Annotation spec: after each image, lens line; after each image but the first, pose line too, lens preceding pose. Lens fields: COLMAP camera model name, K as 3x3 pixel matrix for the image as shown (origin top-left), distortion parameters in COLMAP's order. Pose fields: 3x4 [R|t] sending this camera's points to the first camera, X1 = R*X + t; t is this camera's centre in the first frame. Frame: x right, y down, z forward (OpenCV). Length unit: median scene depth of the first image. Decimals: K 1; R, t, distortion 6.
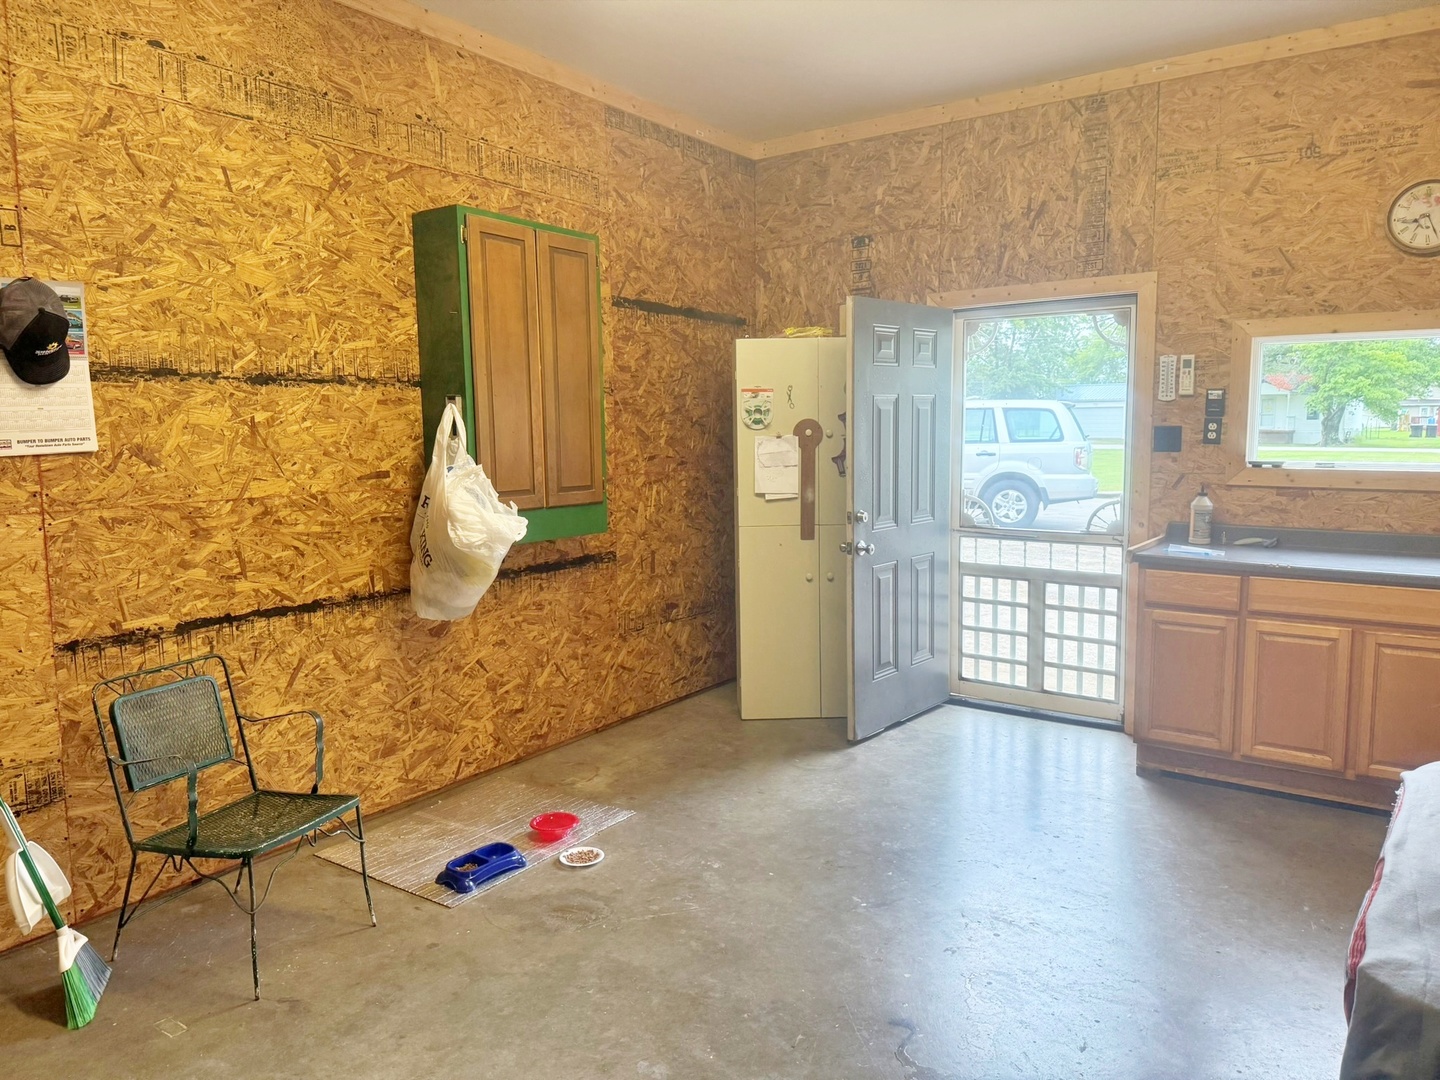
lens RADIAL K [[1004.5, 0, 724.5], [0, 1004.5, 538.9], [0, 0, 1]] dist [0.000134, -0.007976]
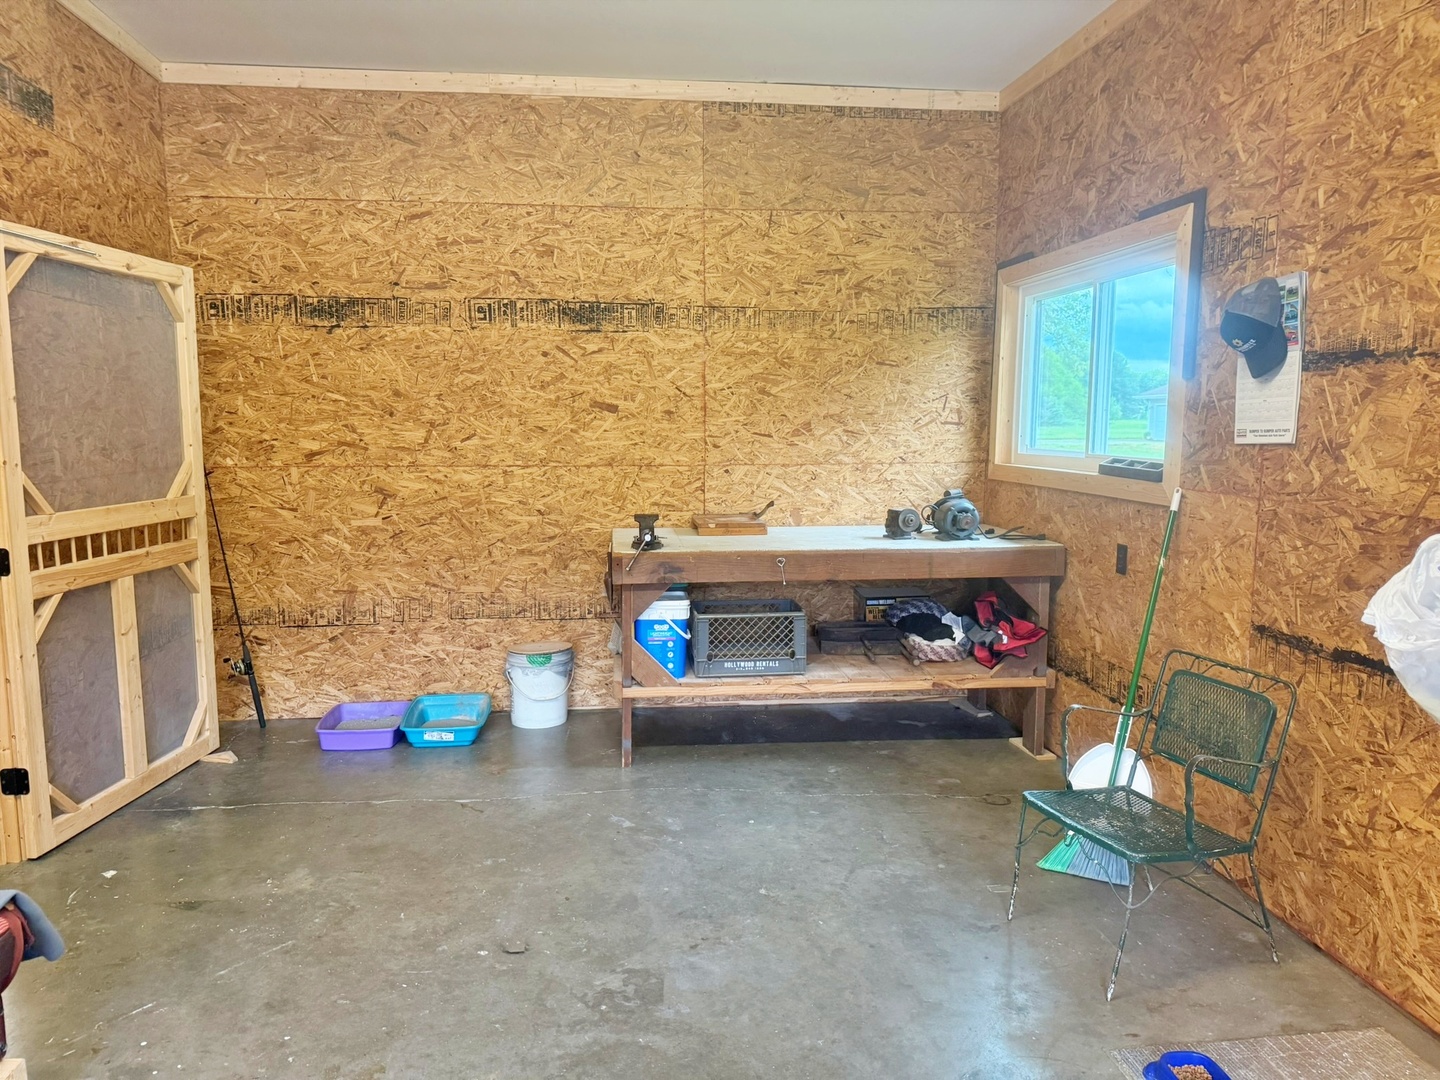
lens RADIAL K [[1004.5, 0, 724.5], [0, 1004.5, 538.9], [0, 0, 1]] dist [0.000134, -0.007976]
pose [[-0.746519, 0.085576, -0.659838, 0.408502], [-0.073292, 0.975083, 0.209382, -0.148818], [0.661315, 0.204669, -0.721646, 1.257574]]
